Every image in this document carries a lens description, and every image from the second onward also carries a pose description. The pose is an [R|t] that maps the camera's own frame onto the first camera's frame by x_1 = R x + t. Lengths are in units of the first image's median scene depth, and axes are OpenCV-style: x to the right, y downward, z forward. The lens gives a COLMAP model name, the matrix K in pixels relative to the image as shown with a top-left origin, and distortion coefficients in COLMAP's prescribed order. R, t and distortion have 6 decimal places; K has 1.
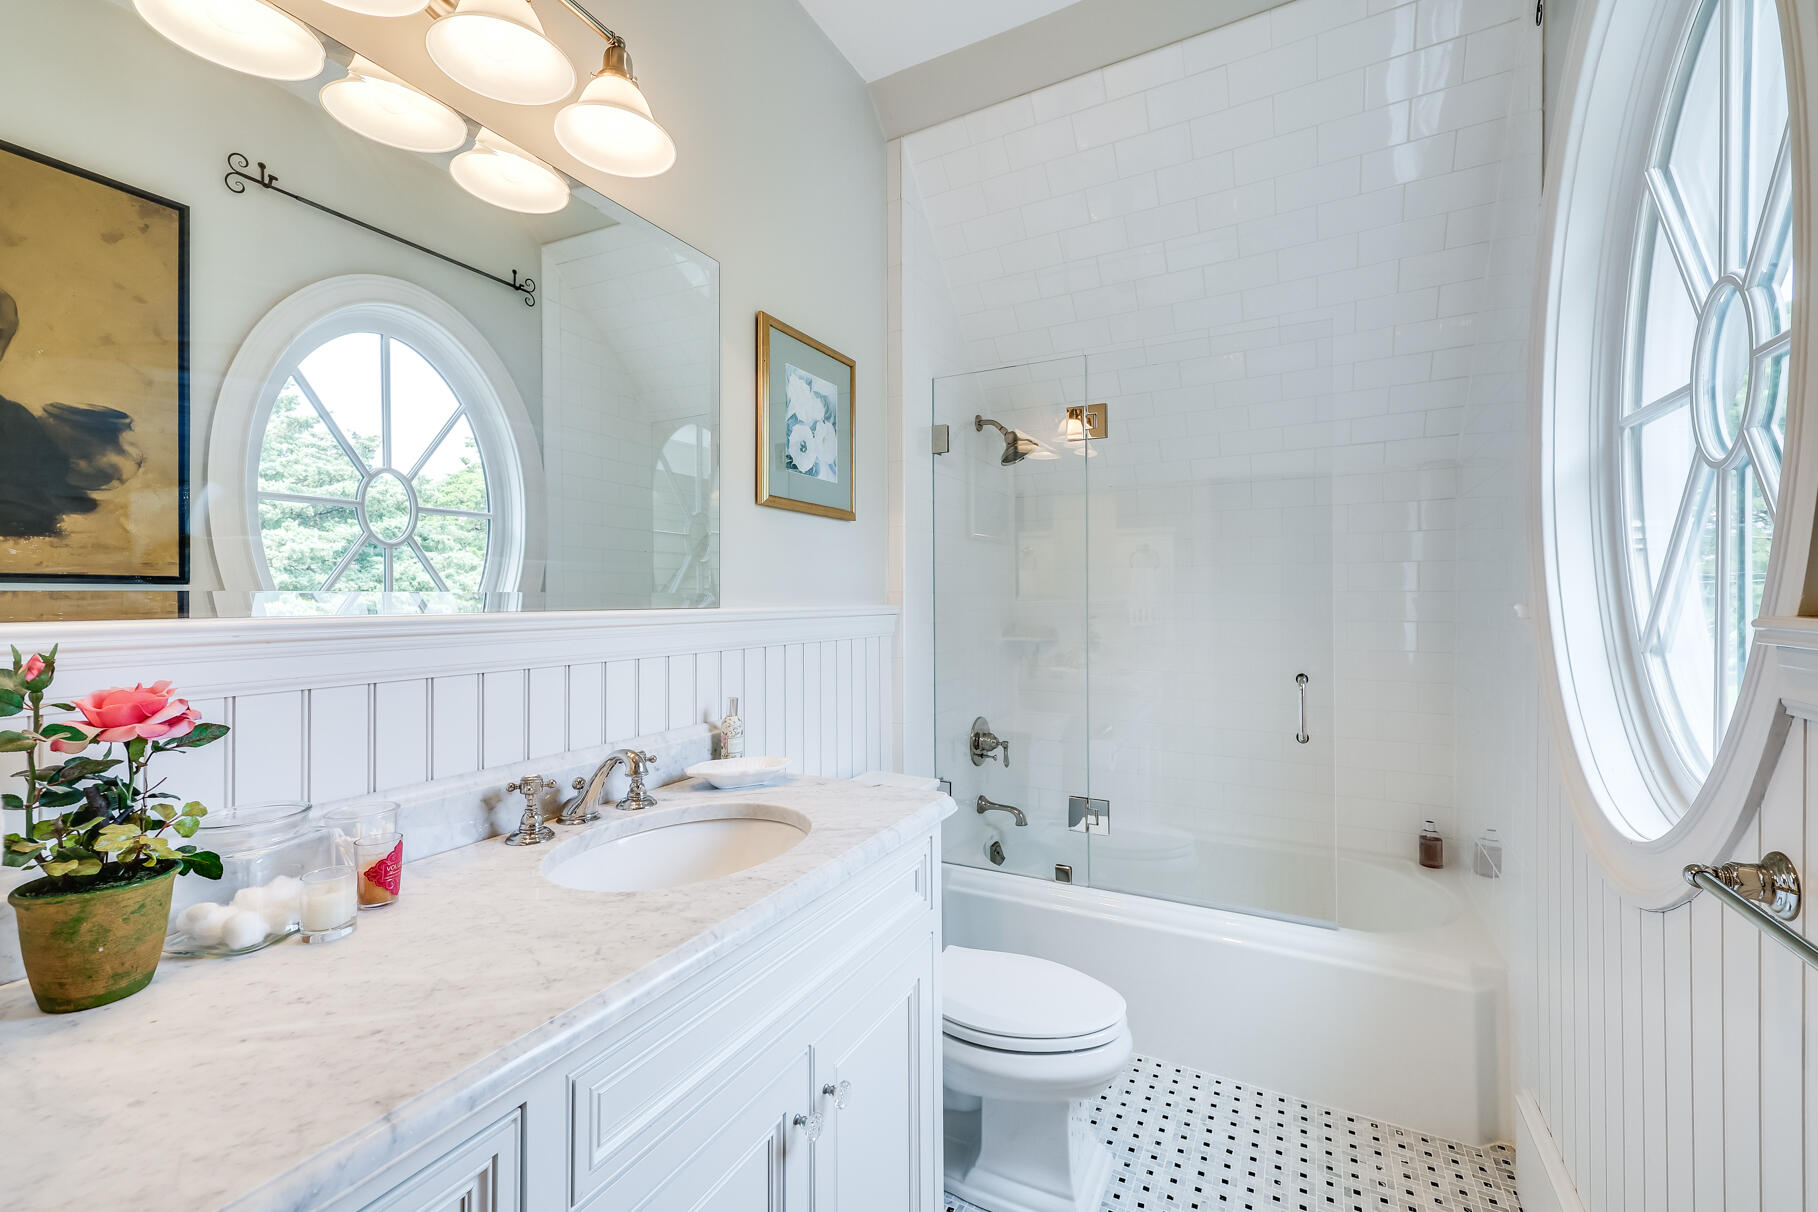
lens RADIAL K [[725.2, 0, 911.0], [0, 725.2, 583.1], [0, 0, 1]] dist [0.000836, 0.000003]
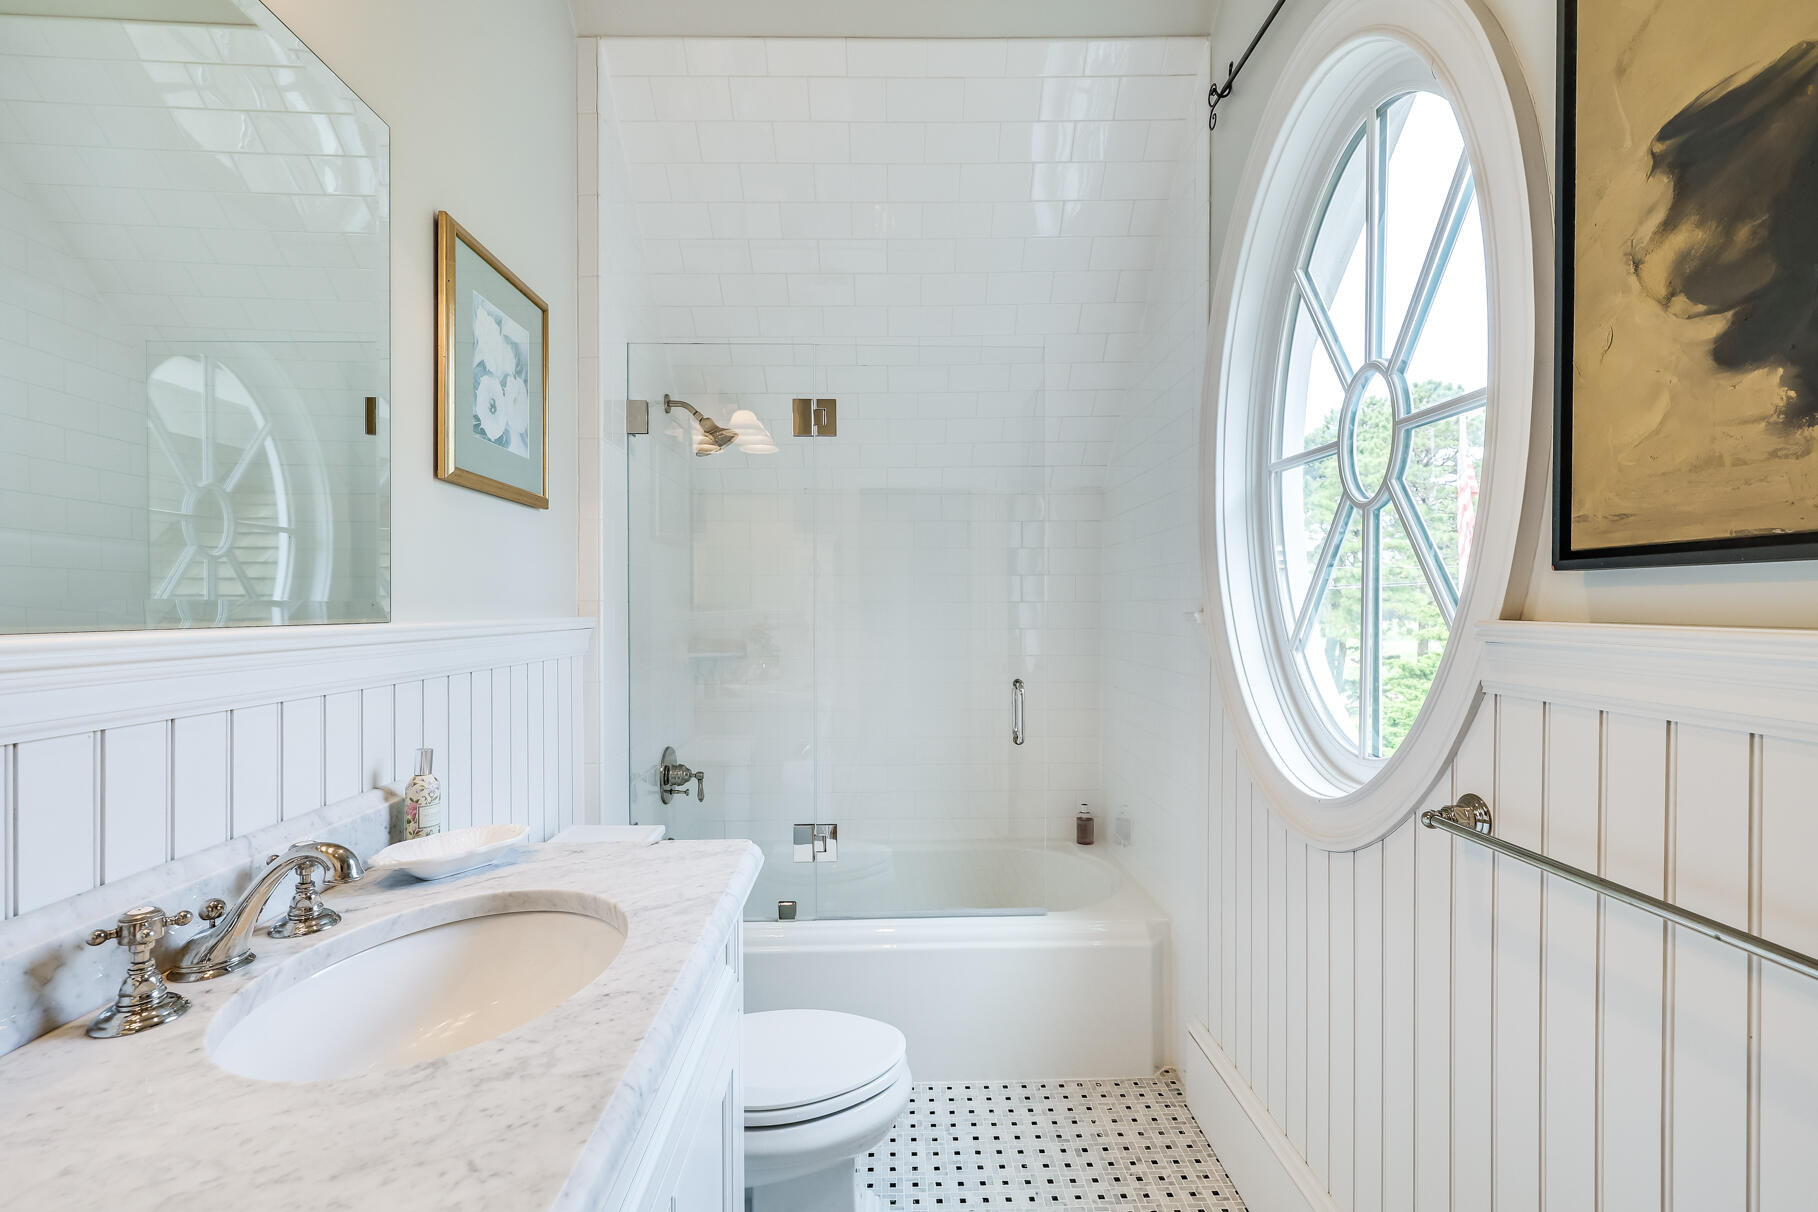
lens RADIAL K [[783.6, 0, 895.8], [0, 783.6, 596.7], [0, 0, 1]] dist [-0.000688, -0.000453]
pose [[0.876223, 0.005459, 0.481874, -0.194294], [-0.008332, 0.999958, 0.003821, 0.002226], [-0.481833, -0.007363, 0.876232, 0.100444]]
